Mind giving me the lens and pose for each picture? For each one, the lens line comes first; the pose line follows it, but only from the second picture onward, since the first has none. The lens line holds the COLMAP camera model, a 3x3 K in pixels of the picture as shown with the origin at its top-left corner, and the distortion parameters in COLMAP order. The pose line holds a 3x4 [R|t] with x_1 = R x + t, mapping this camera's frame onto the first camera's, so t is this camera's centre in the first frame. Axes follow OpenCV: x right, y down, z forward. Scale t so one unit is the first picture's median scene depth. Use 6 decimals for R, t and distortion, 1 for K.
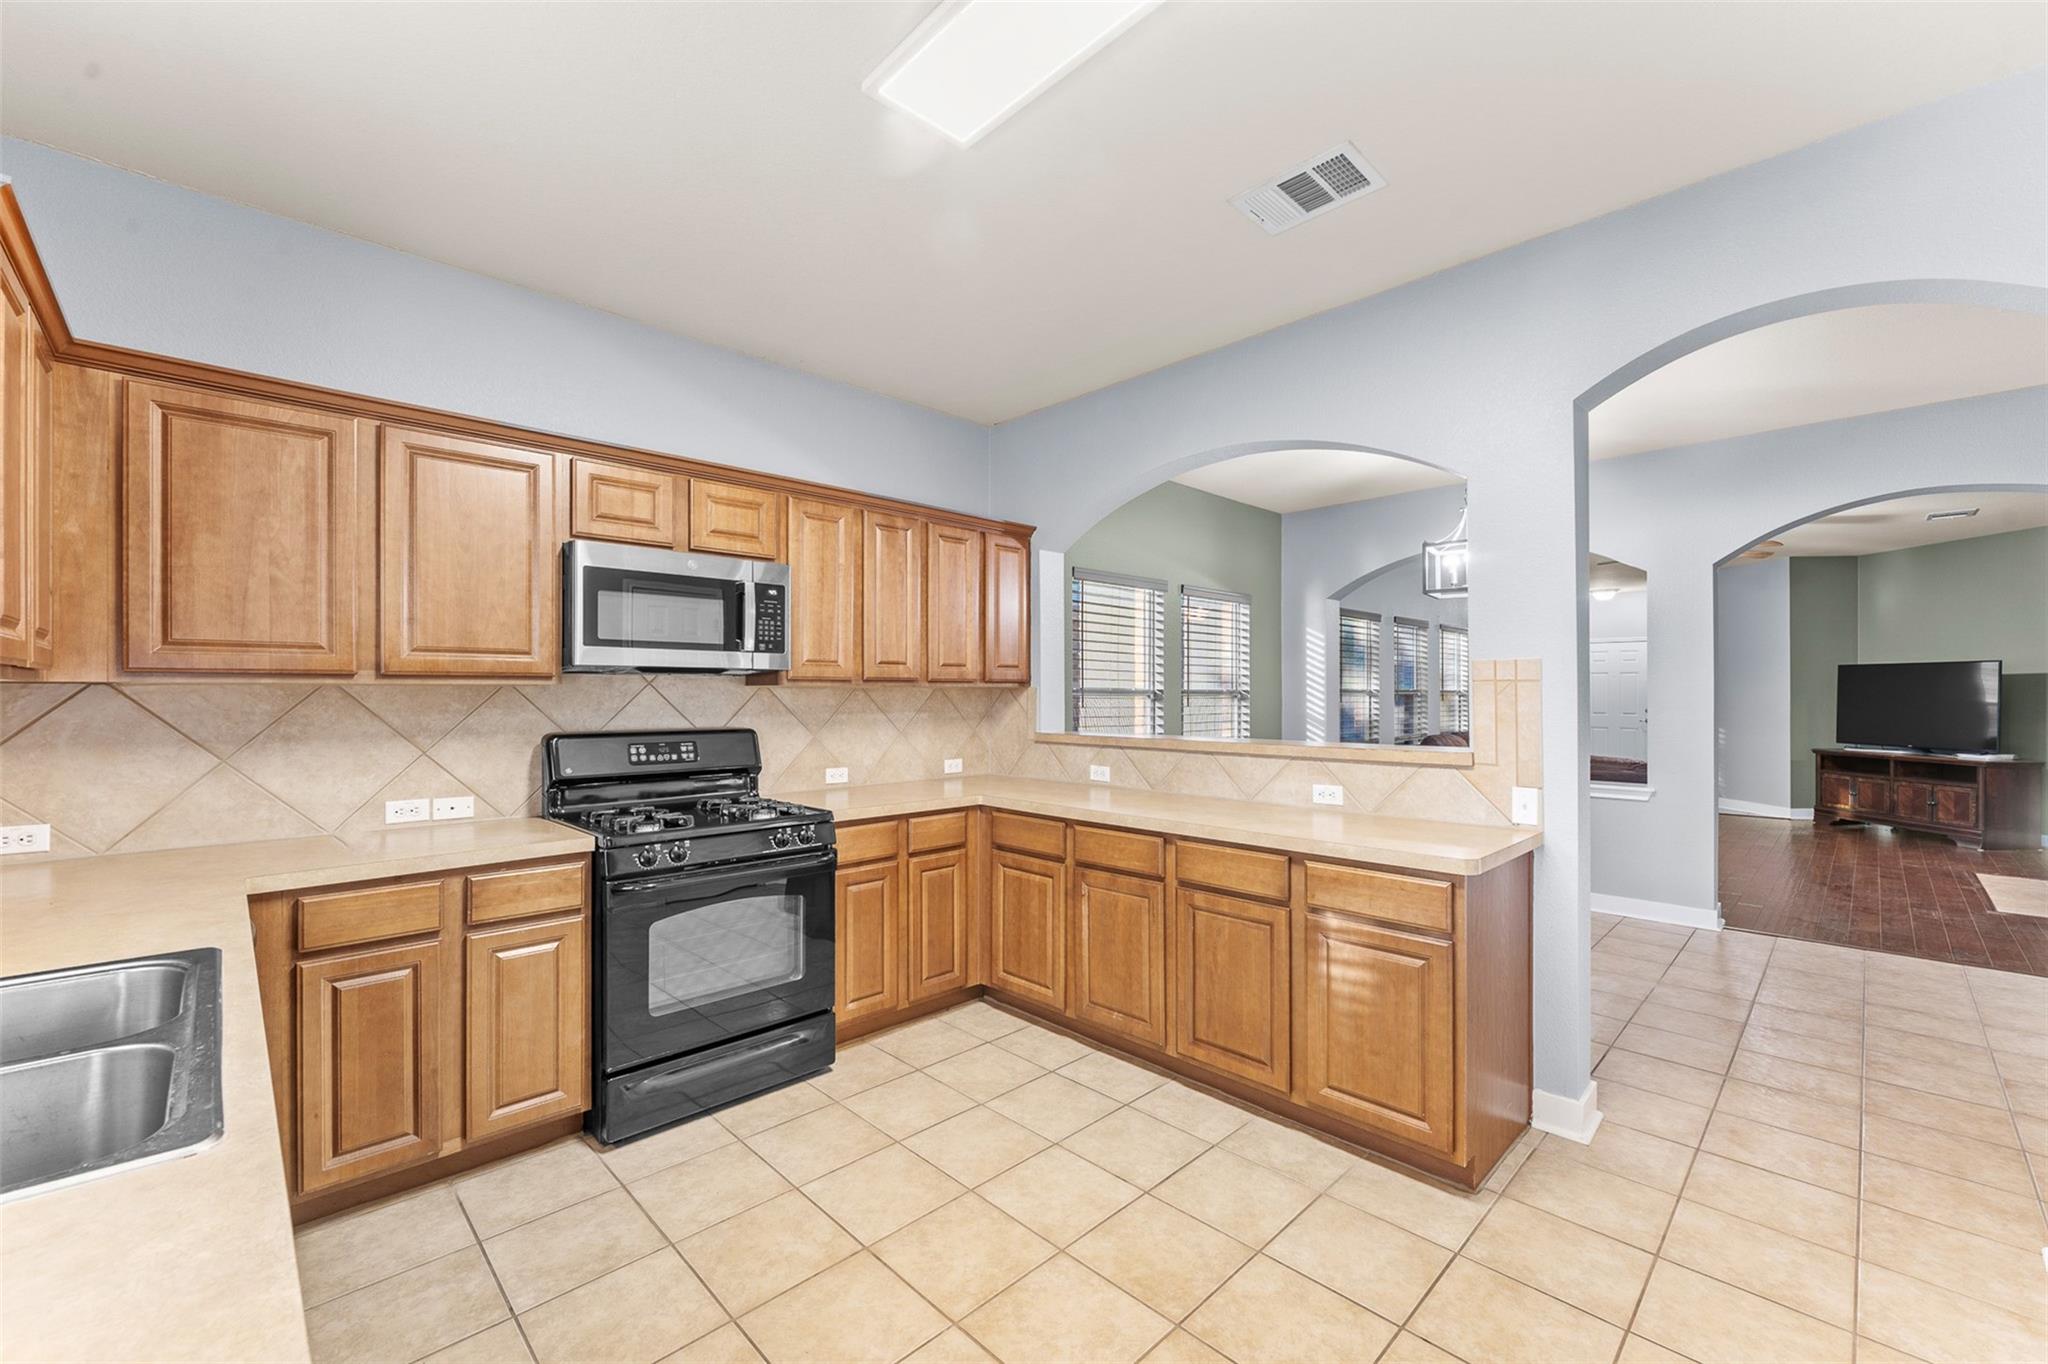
lens RADIAL K [[827.8, 0, 1017.5], [0, 827.8, 693.4], [0, 0, 1]] dist [-0.001538, -0.000127]
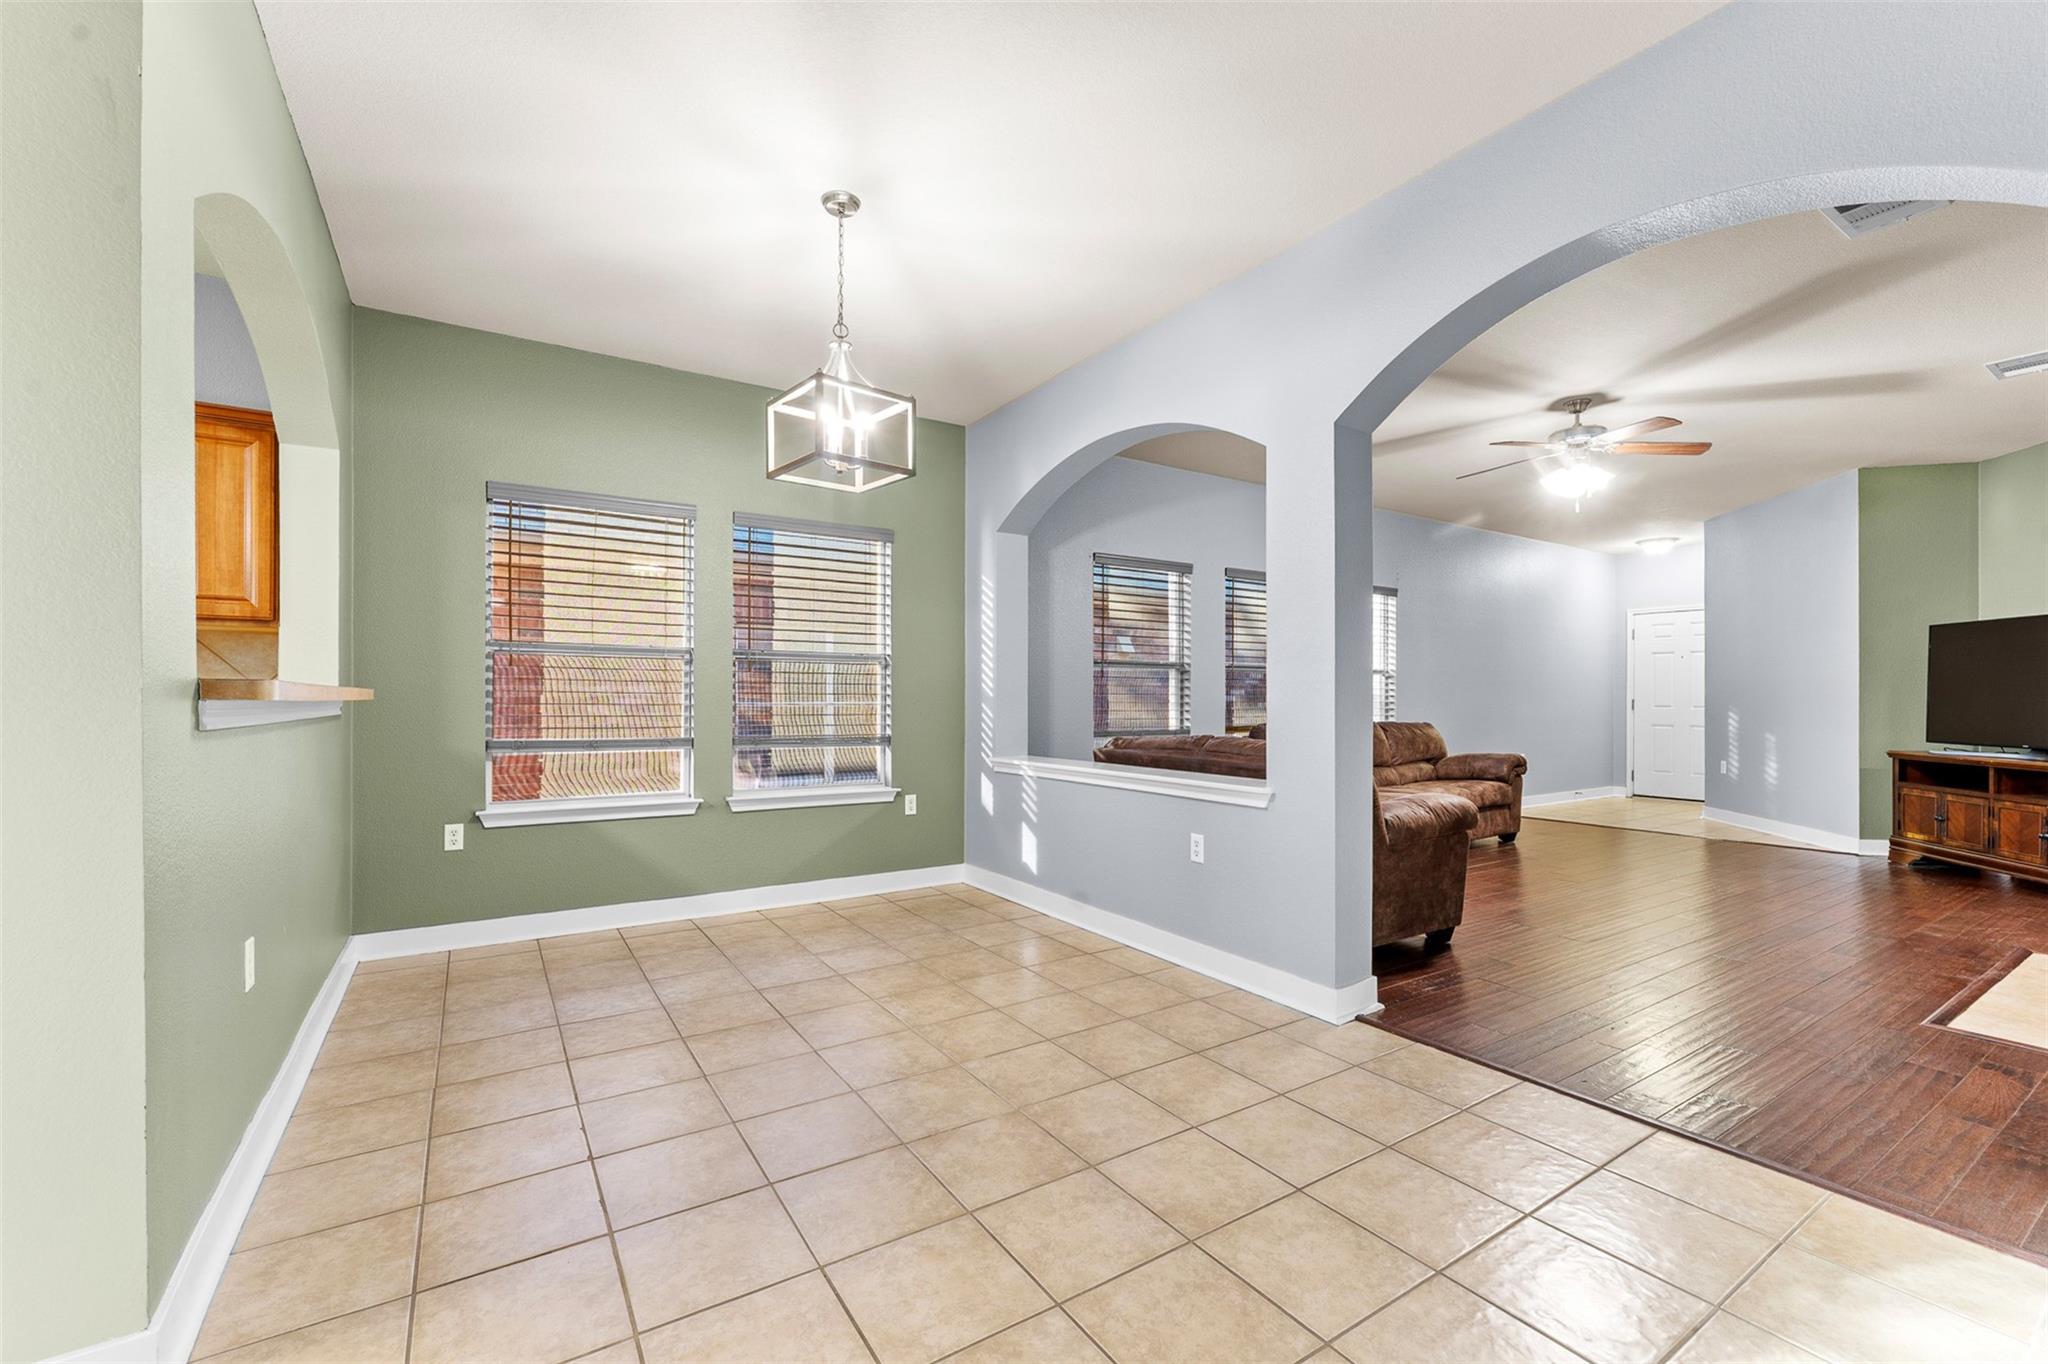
lens RADIAL K [[849.0, 0, 1022.3], [0, 849.0, 694.0], [0, 0, 1]] dist [-0.002534, -0.000242]
pose [[0.980704, 0.002216, -0.195484, 1.011672], [-0.003371, 0.999979, -0.005579, 0.067037], [0.195467, 0.006131, 0.980691, 0.463630]]
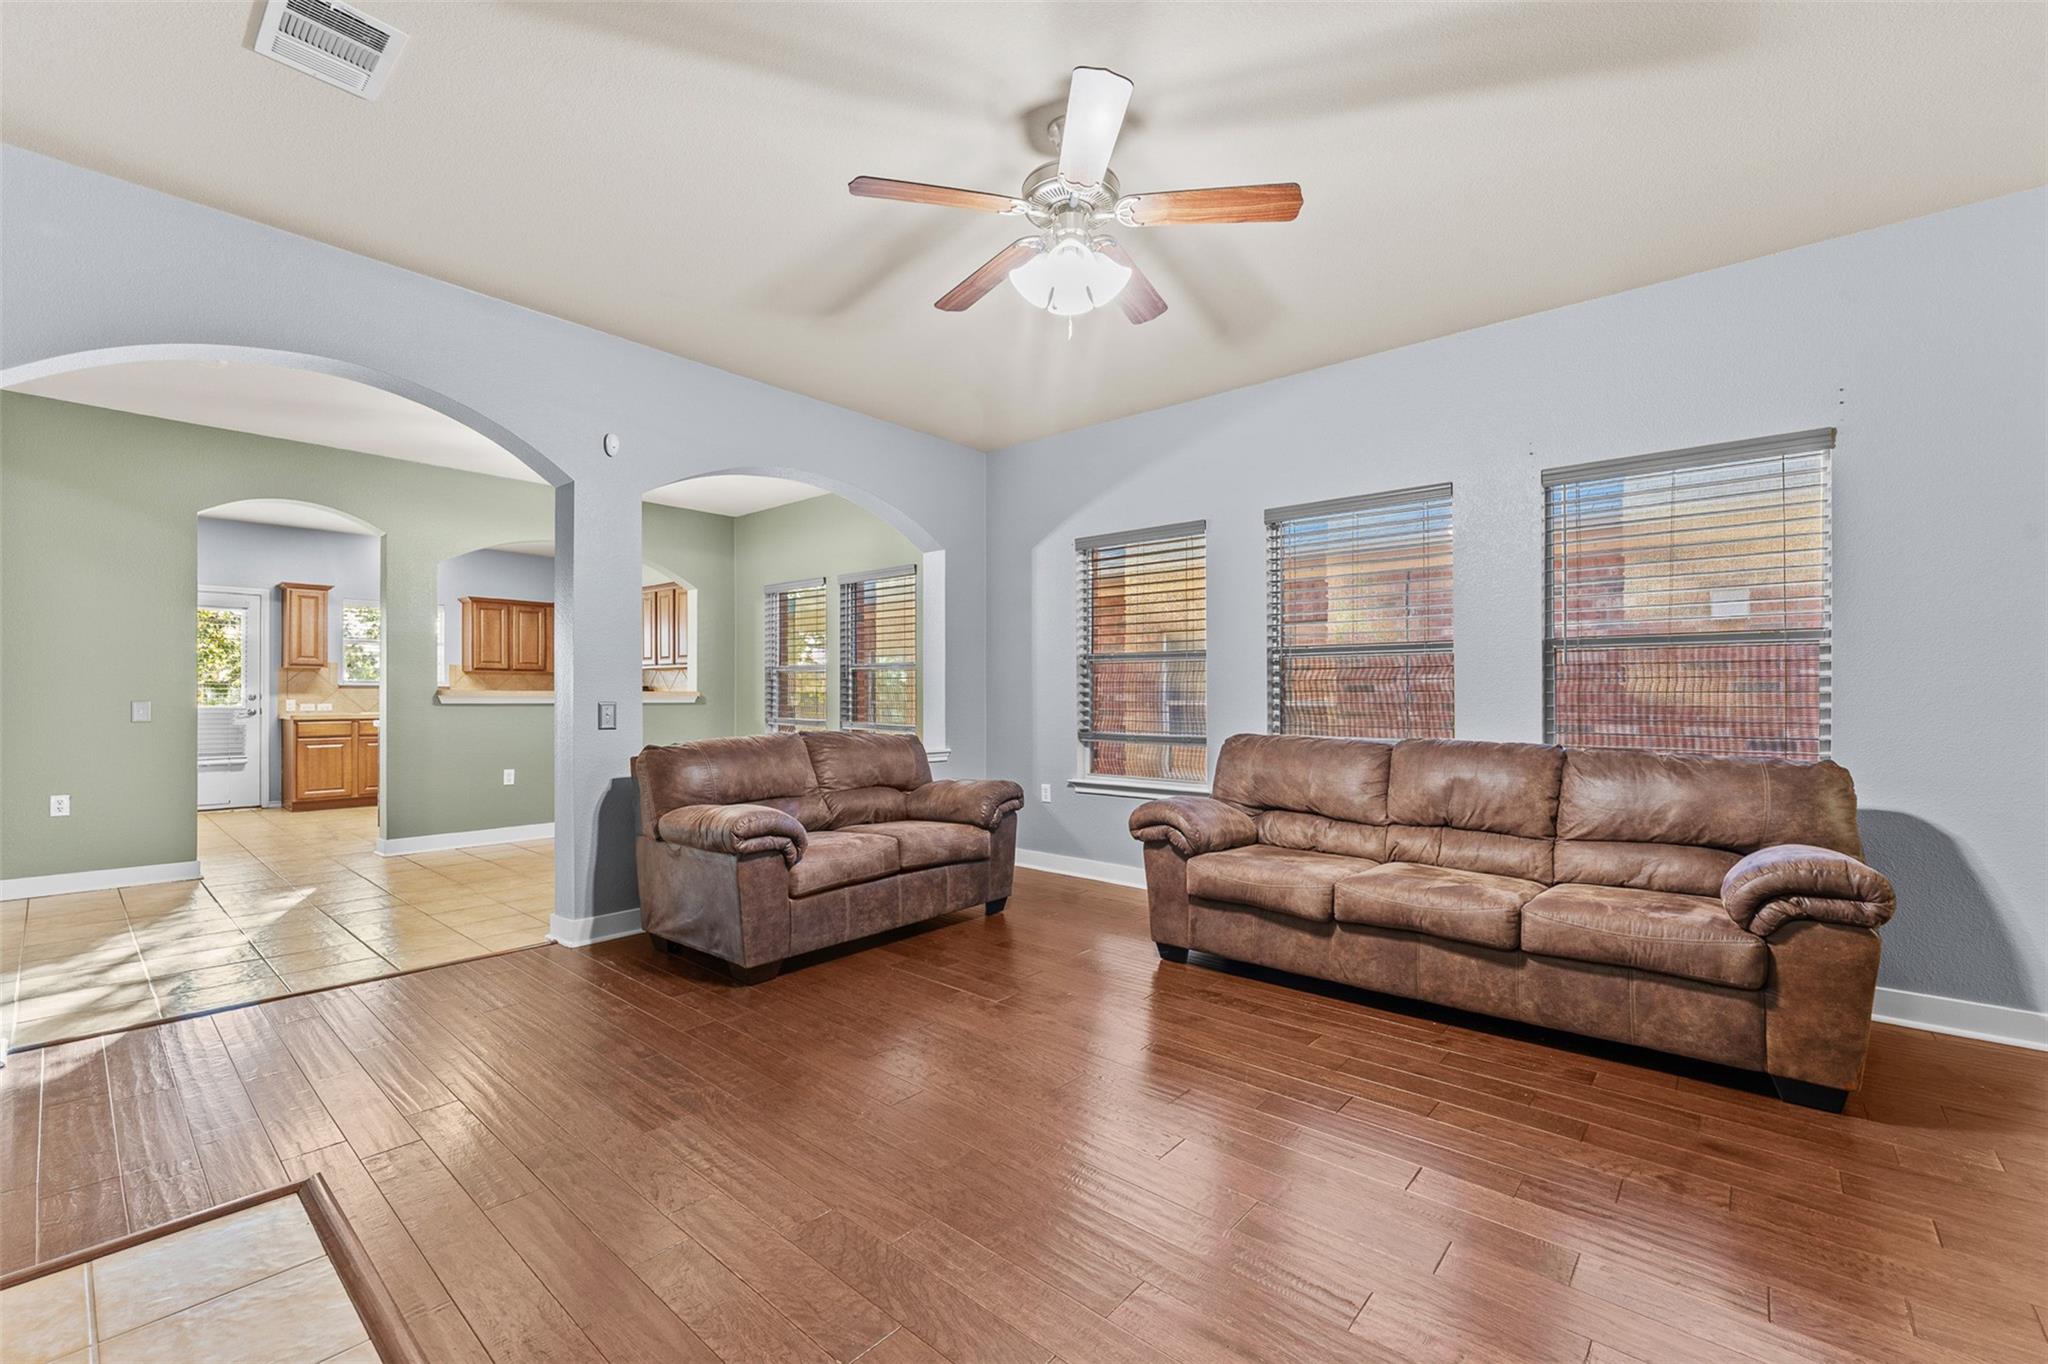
lens RADIAL K [[849.0, 0, 1022.3], [0, 849.0, 694.0], [0, 0, 1]] dist [-0.002534, -0.000242]
pose [[0.084830, 0.002045, -0.996393, 2.353082], [-0.002570, 0.999995, 0.001834, 0.056434], [0.996392, 0.002405, 0.084834, 1.907551]]
